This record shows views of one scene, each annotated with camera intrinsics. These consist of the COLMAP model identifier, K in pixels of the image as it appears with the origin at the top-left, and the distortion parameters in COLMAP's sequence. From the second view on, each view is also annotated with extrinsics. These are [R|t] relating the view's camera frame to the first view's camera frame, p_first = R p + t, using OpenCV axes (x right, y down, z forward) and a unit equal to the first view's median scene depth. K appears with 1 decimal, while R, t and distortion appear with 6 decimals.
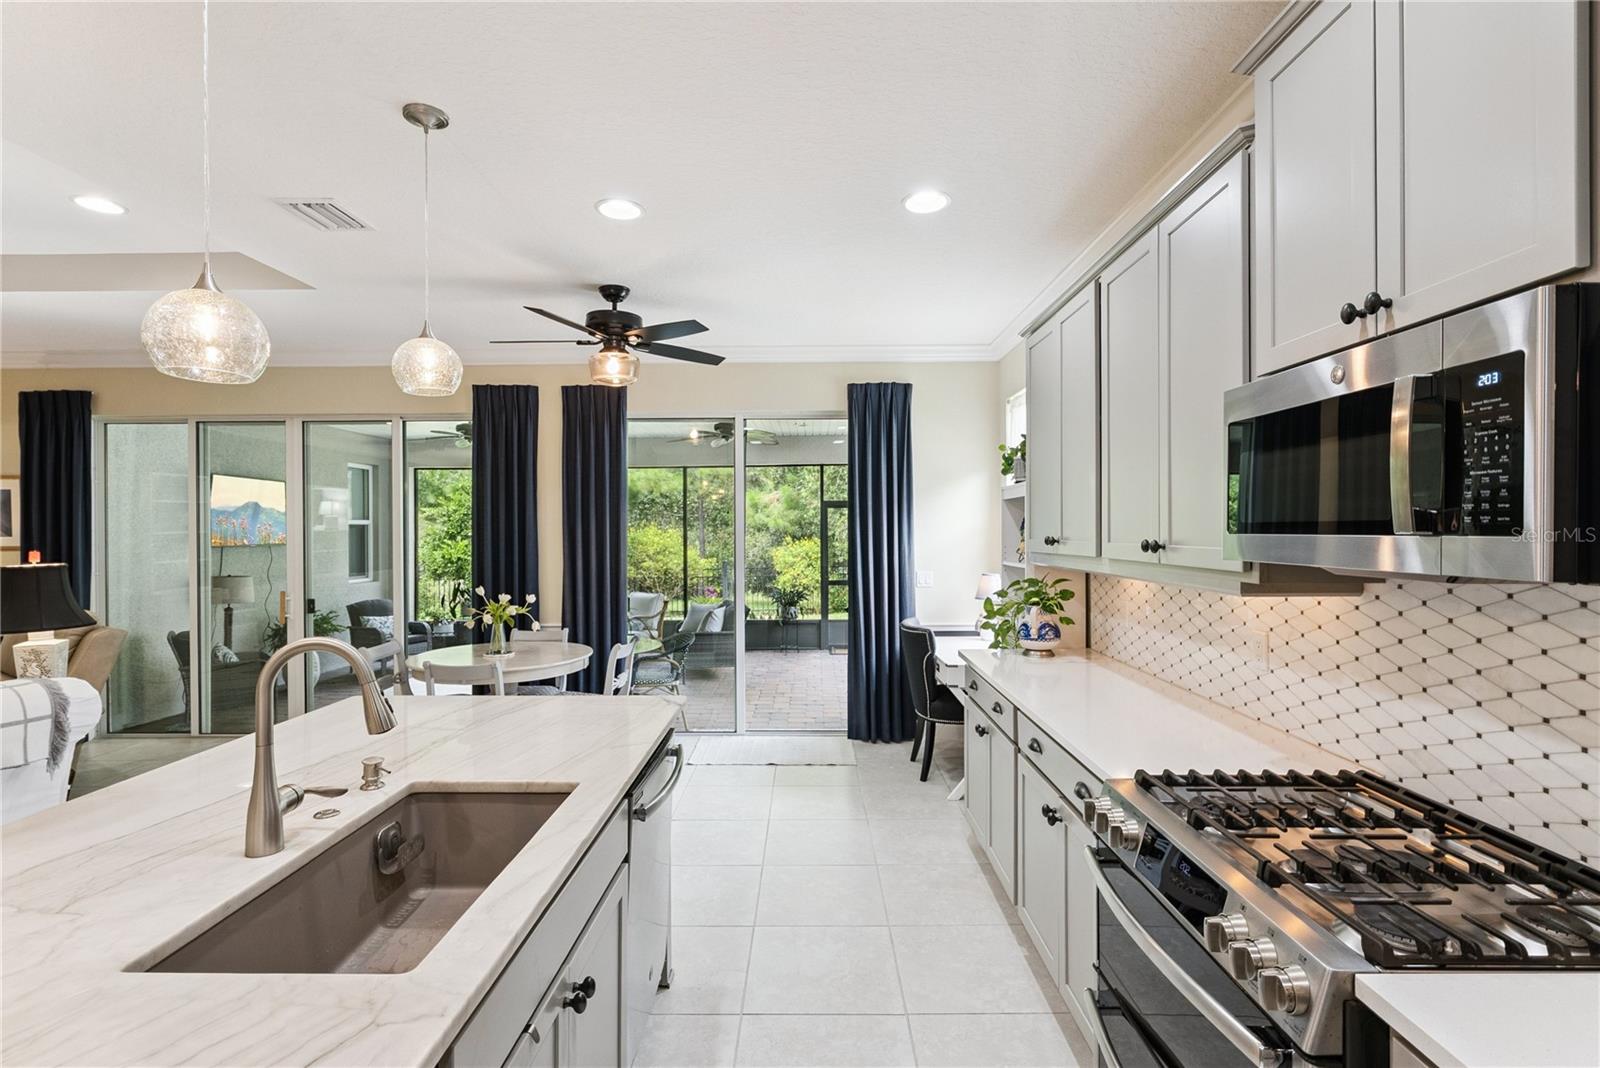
lens RADIAL K [[734.8, 0, 801.8], [0, 734.8, 536.4], [0, 0, 1]] dist [-0.004613, 0.003897]
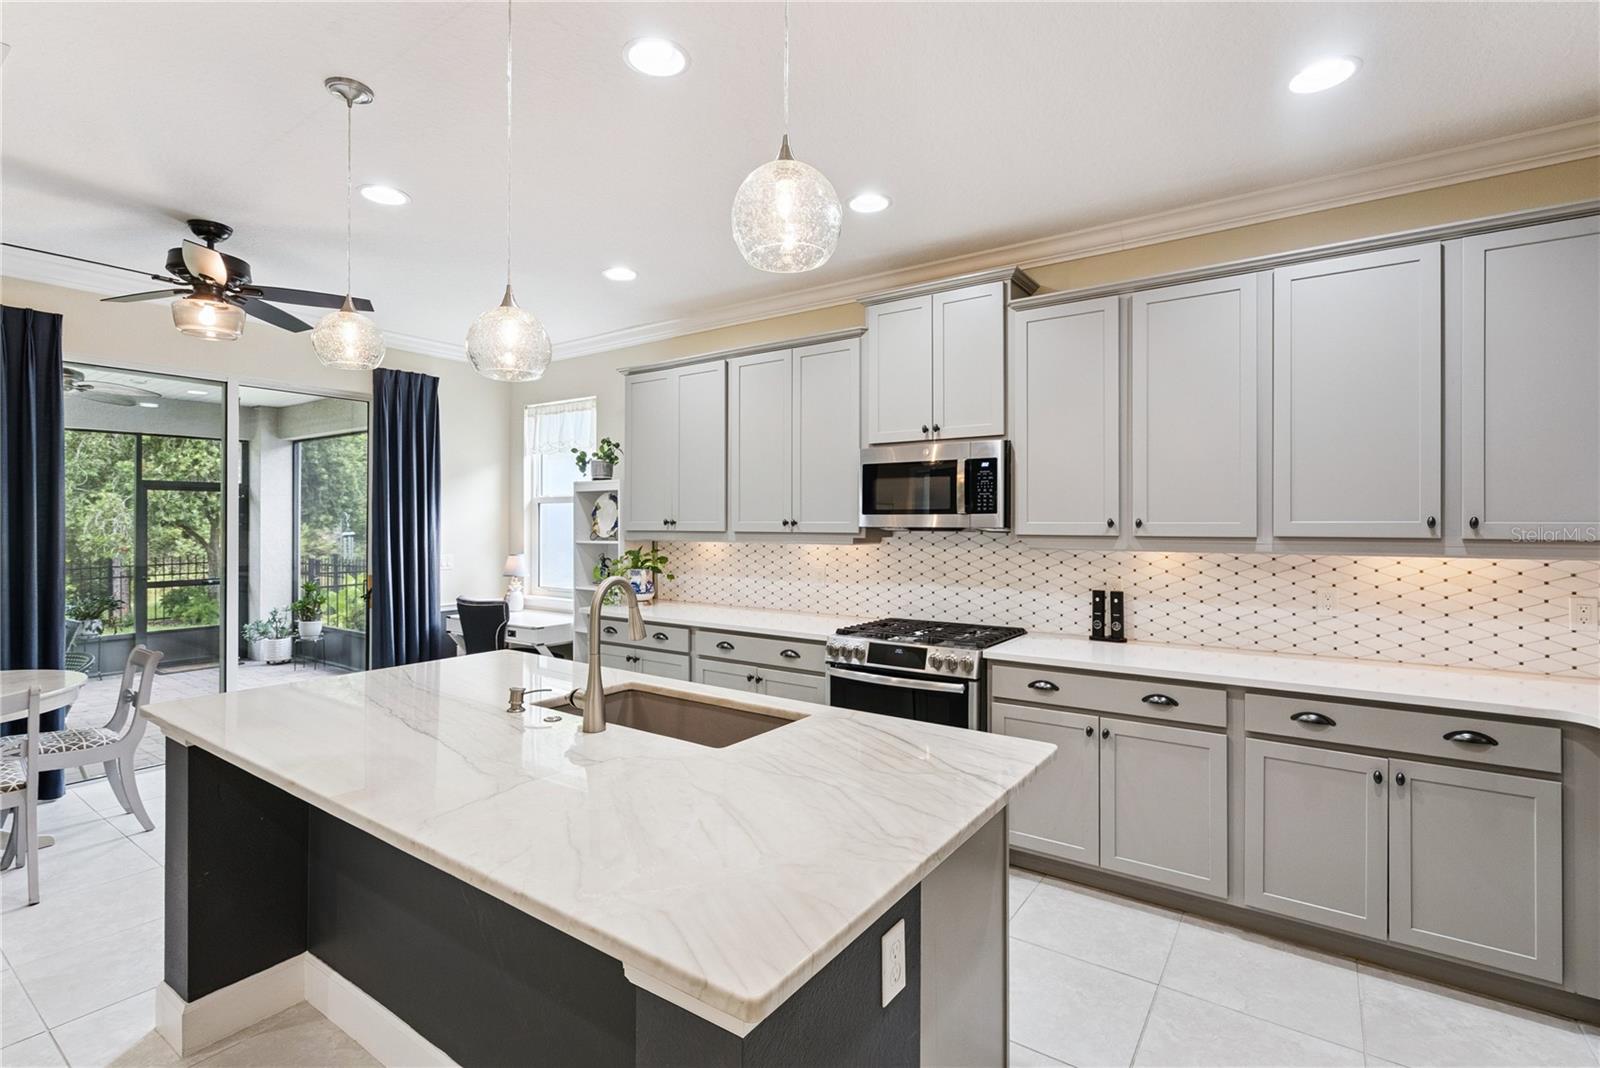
lens RADIAL K [[734.8, 0, 794.3], [0, 734.8, 523.5], [0, 0, 1]] dist [-0.004613, 0.003897]
pose [[0.581275, 0.005299, 0.813690, -0.756836], [0.002973, 0.999958, -0.008635, 0.023717], [-0.813702, 0.007439, 0.581235, -0.060094]]
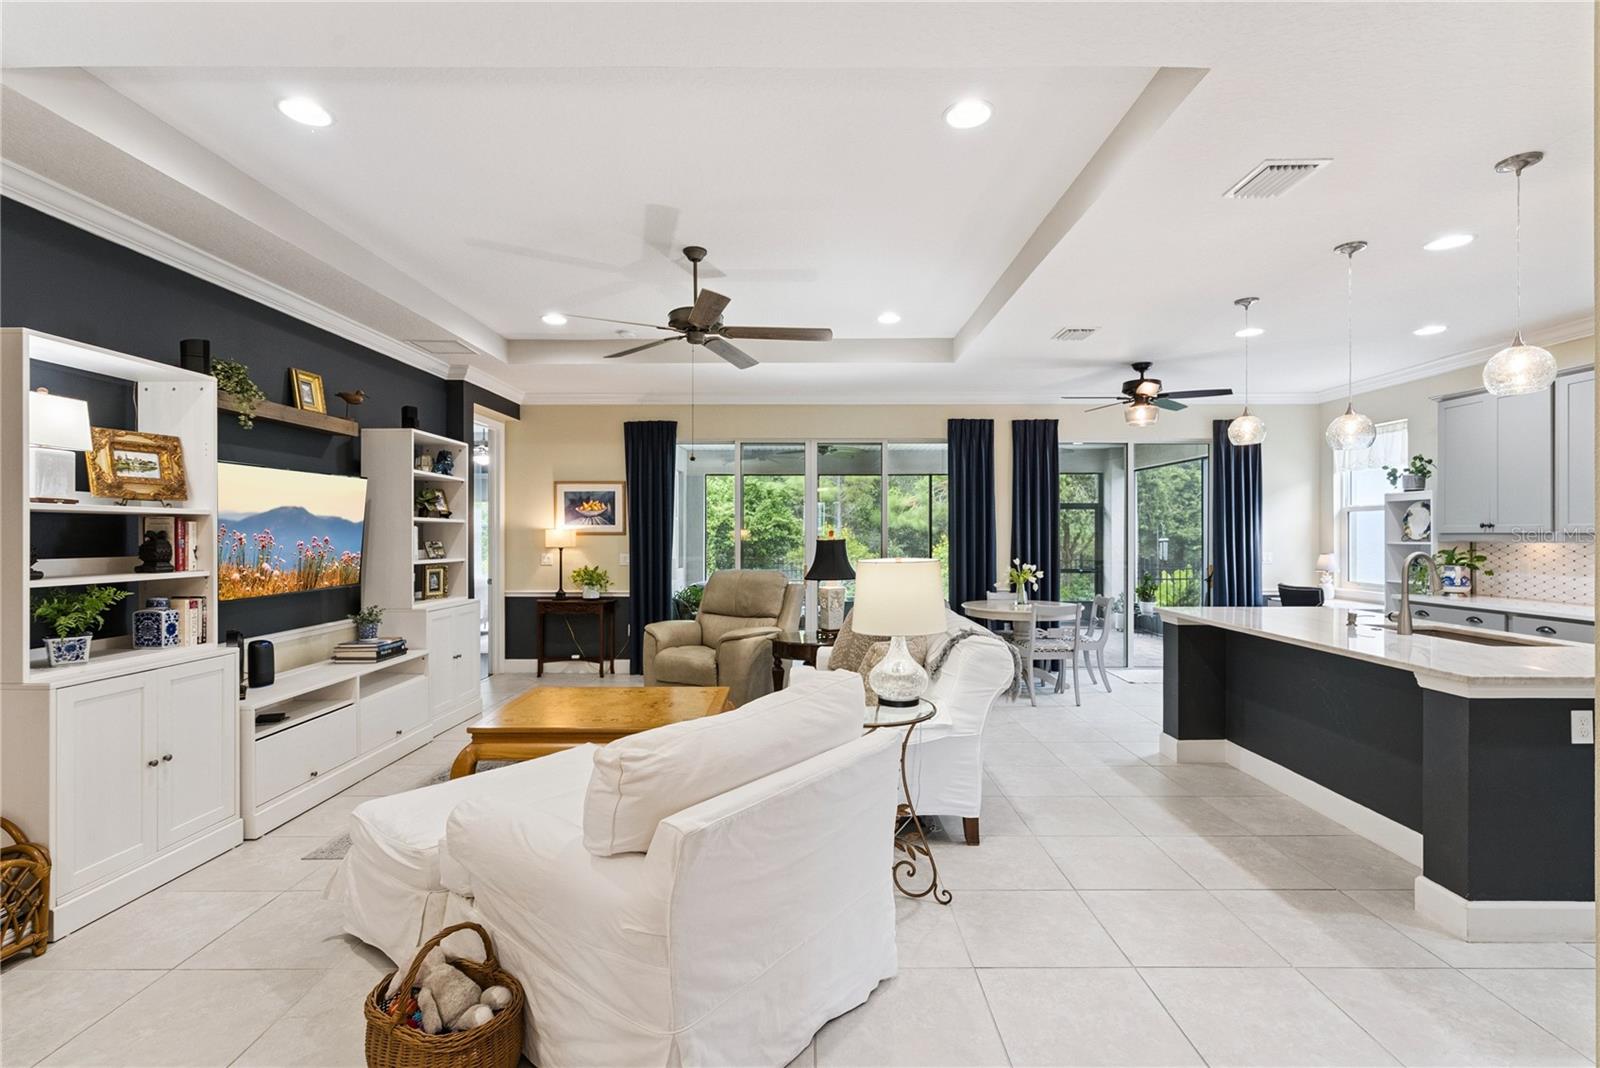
lens RADIAL K [[734.8, 0, 804.8], [0, 734.8, 531.2], [0, 0, 1]] dist [-0.004613, 0.003897]
pose [[0.999979, 0.005163, -0.003989, -1.317437], [-0.005210, 0.999916, -0.011870, 0.051121], [0.003927, 0.011891, 0.999922, -0.756407]]
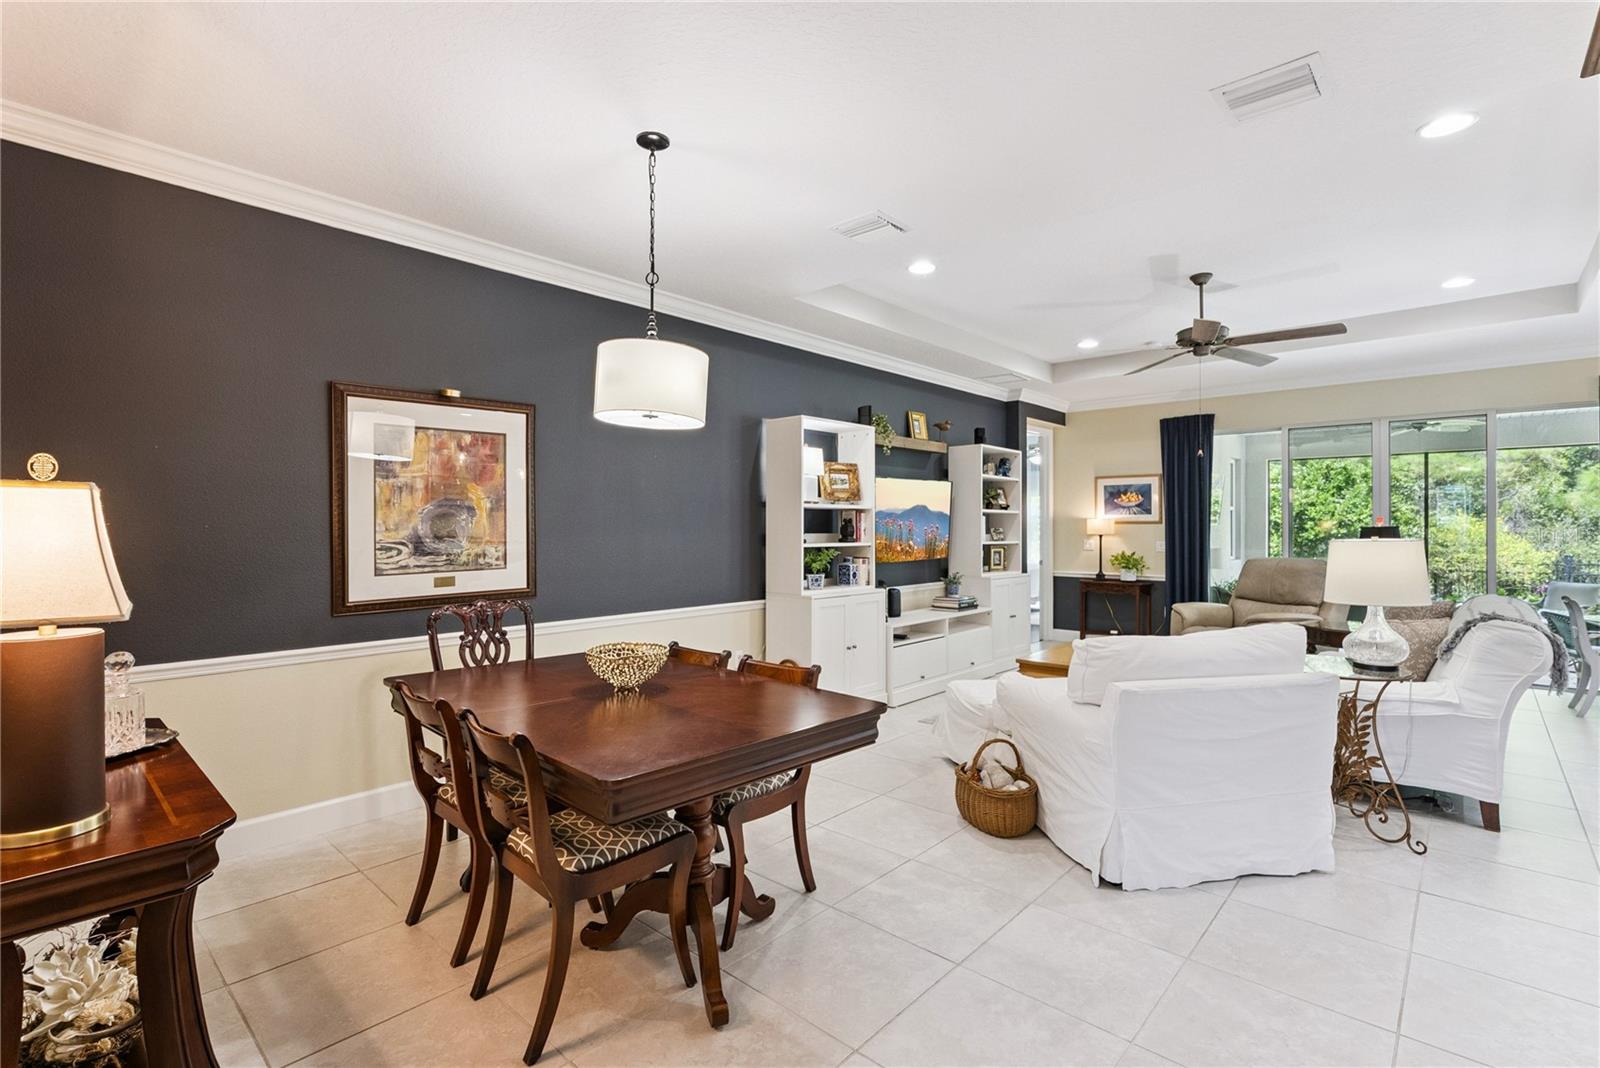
lens RADIAL K [[734.8, 0, 804.7], [0, 734.8, 532.0], [0, 0, 1]] dist [-0.004613, 0.003897]
pose [[0.741616, 0.010454, -0.670743, -1.089382], [-0.009887, 0.999940, 0.004653, 0.069692], [0.670752, 0.003181, 0.741675, -1.157457]]
